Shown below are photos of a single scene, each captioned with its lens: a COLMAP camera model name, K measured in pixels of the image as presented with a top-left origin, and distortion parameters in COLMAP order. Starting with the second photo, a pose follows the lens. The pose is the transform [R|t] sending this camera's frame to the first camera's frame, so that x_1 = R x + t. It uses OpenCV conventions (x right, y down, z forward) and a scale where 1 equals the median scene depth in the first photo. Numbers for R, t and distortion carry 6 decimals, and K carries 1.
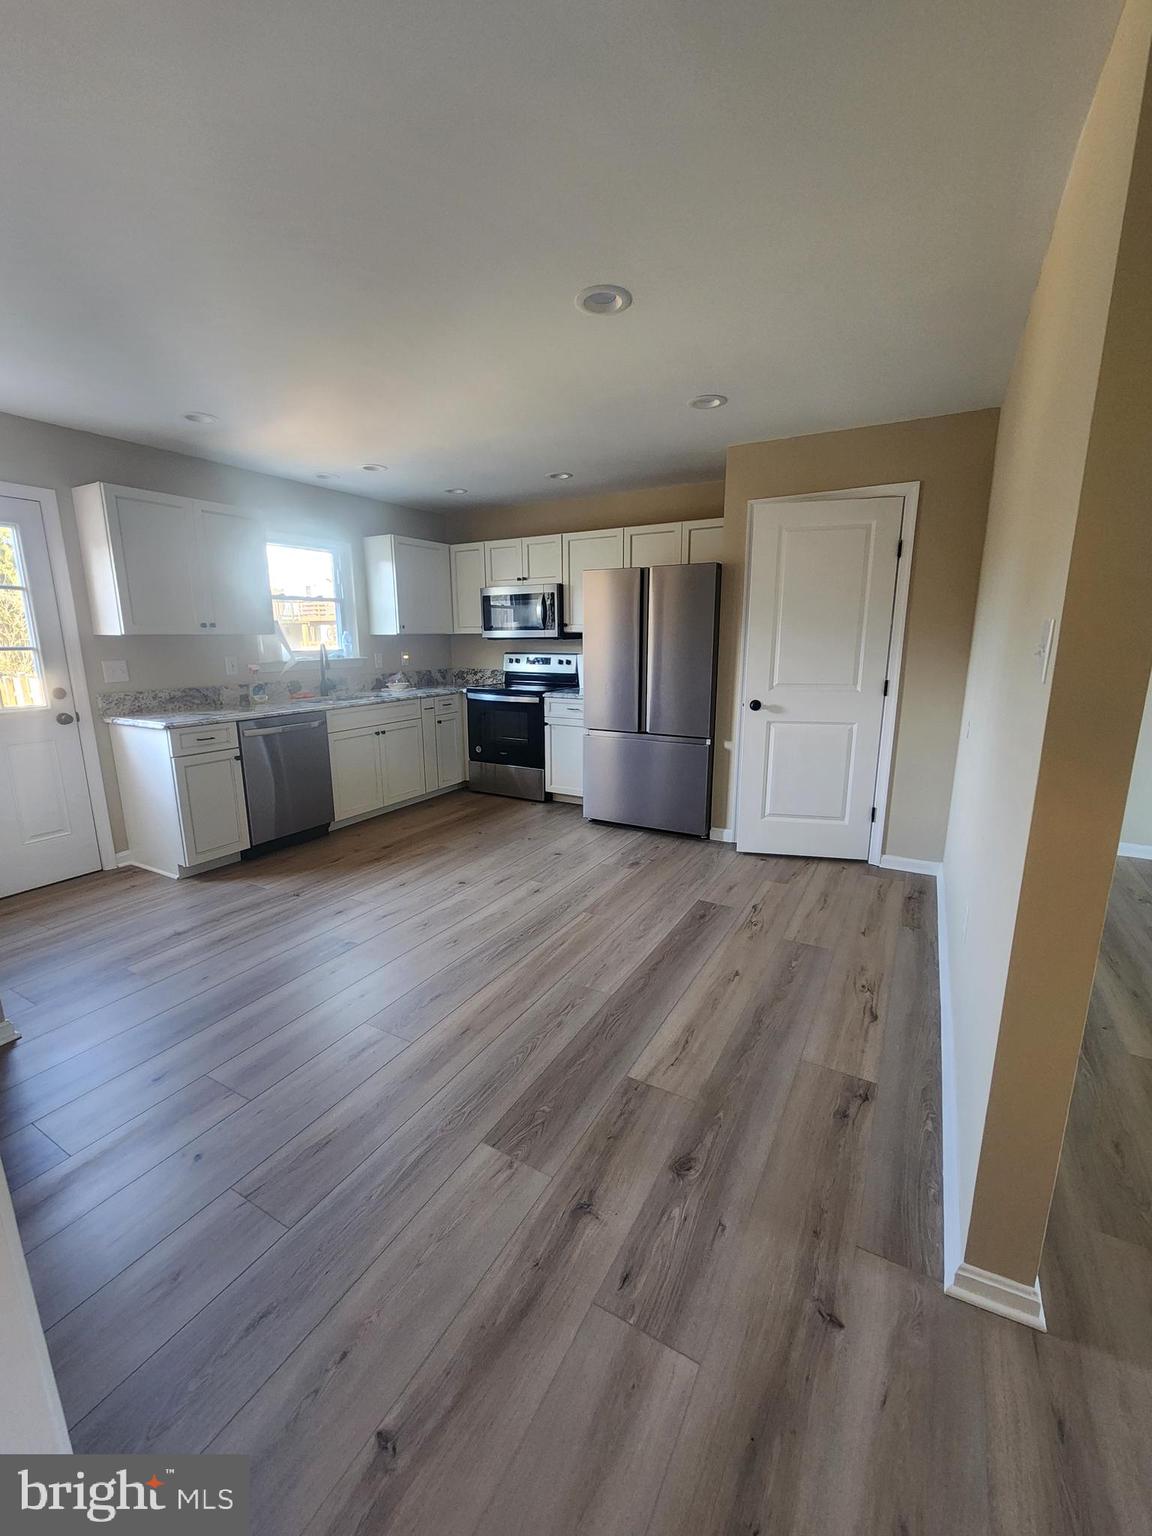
lens RADIAL K [[627.8, 0, 576.0], [0, 627.8, 768.0], [0, 0, 1]] dist [-0.000125, -0.000151]
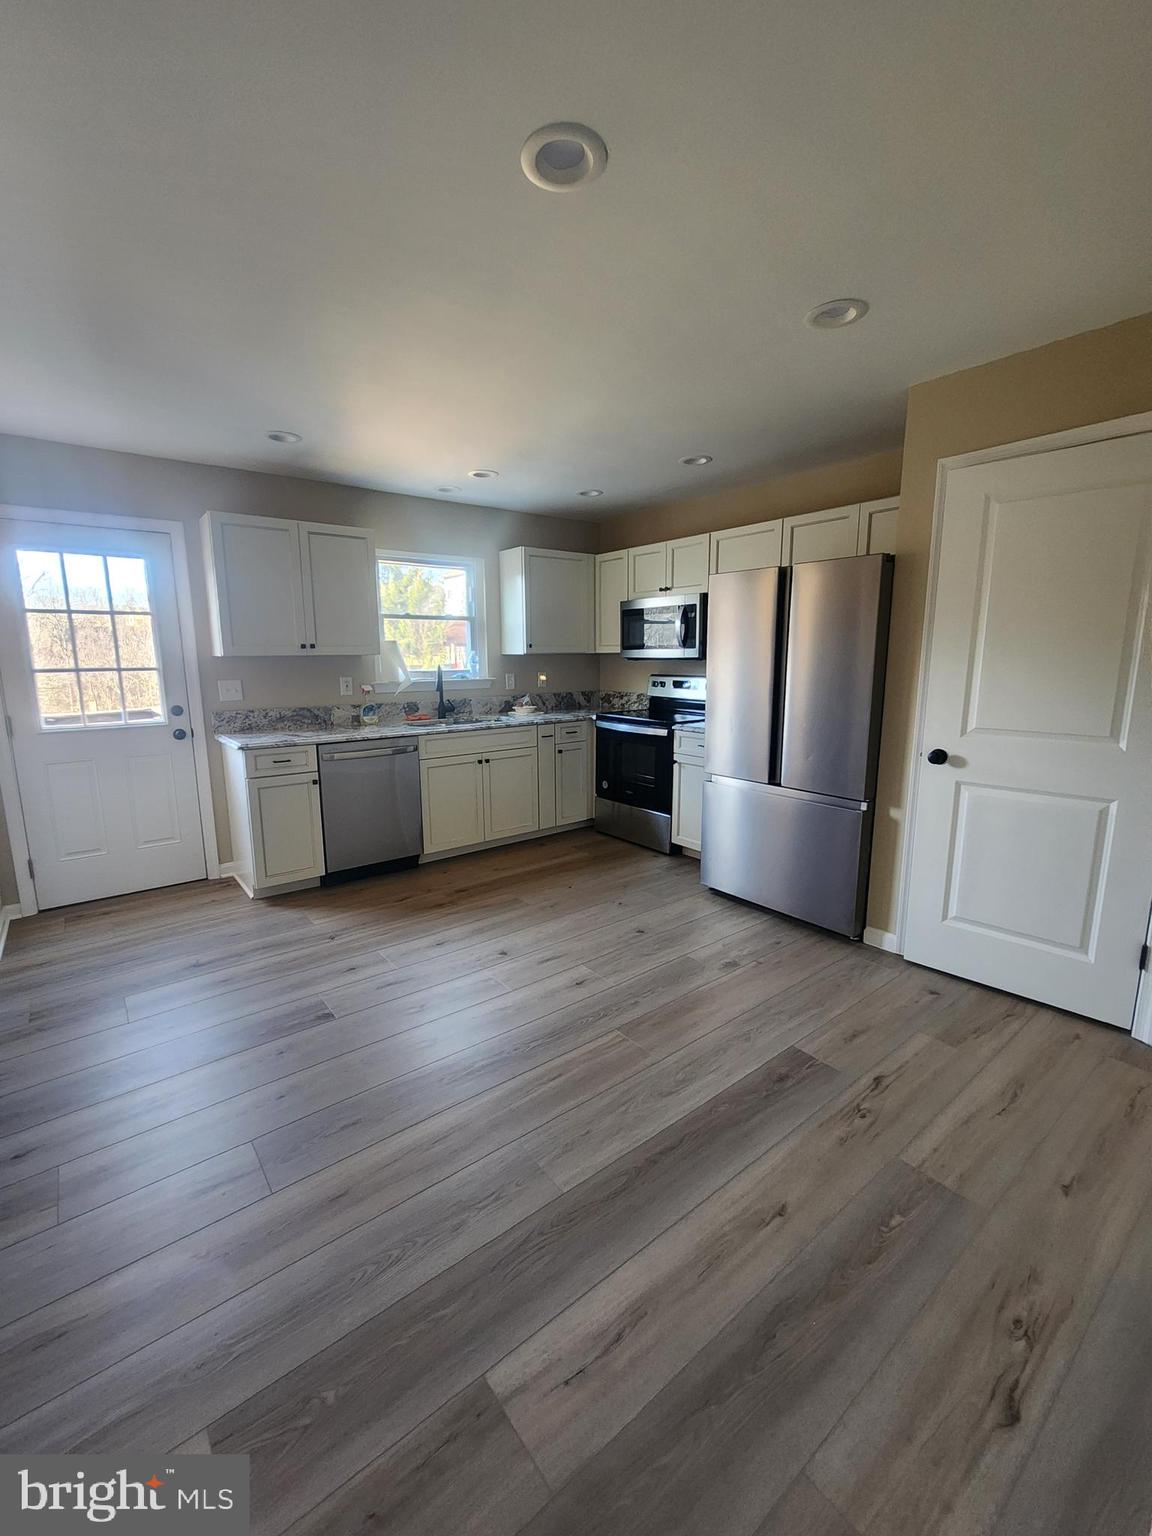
lens RADIAL K [[637.8, 0, 568.4], [0, 637.8, 763.8], [0, 0, 1]] dist [0.003999, -0.002703]
pose [[0.922491, 0.065622, -0.380400, 0.185505], [-0.078372, 0.996760, -0.018106, -0.053800], [0.377979, 0.046515, 0.924645, 0.221228]]
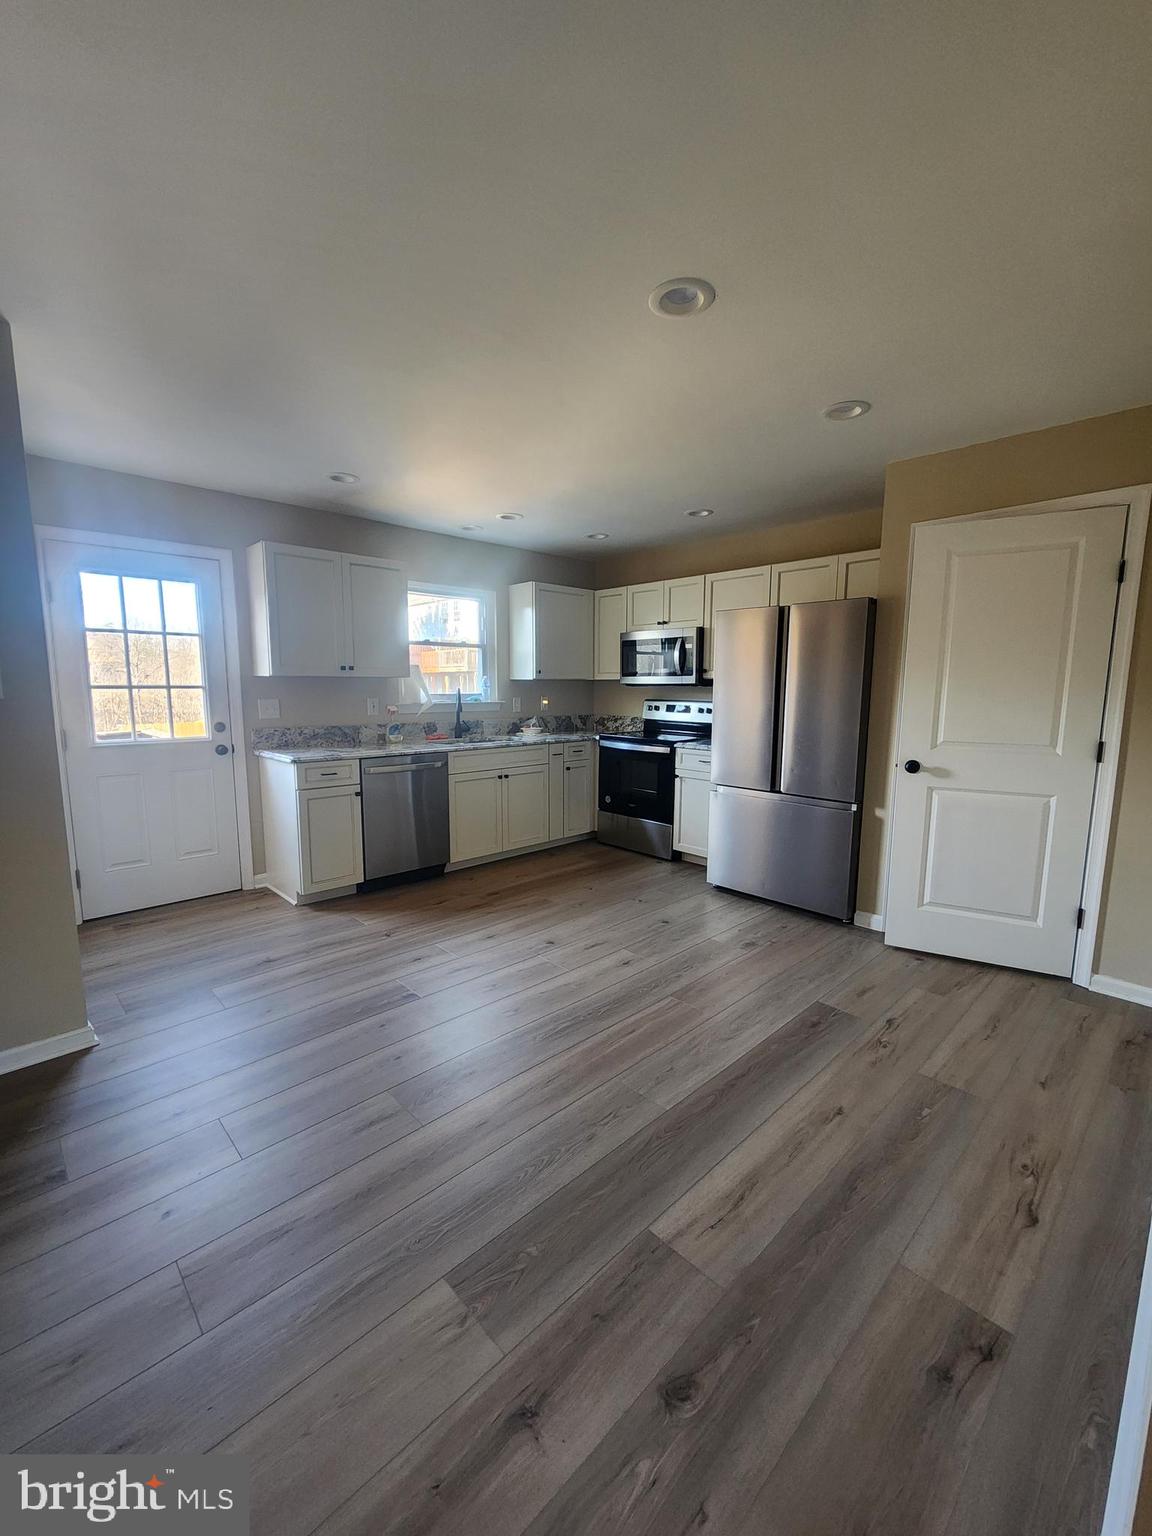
lens RADIAL K [[632.6, 0, 581.2], [0, 632.6, 770.7], [0, 0, 1]] dist [0.000434, -0.000489]
pose [[0.958776, 0.048506, -0.279992, 0.101364], [-0.068942, 0.995591, -0.063602, -0.012400], [0.275672, 0.080283, 0.957893, 0.090341]]
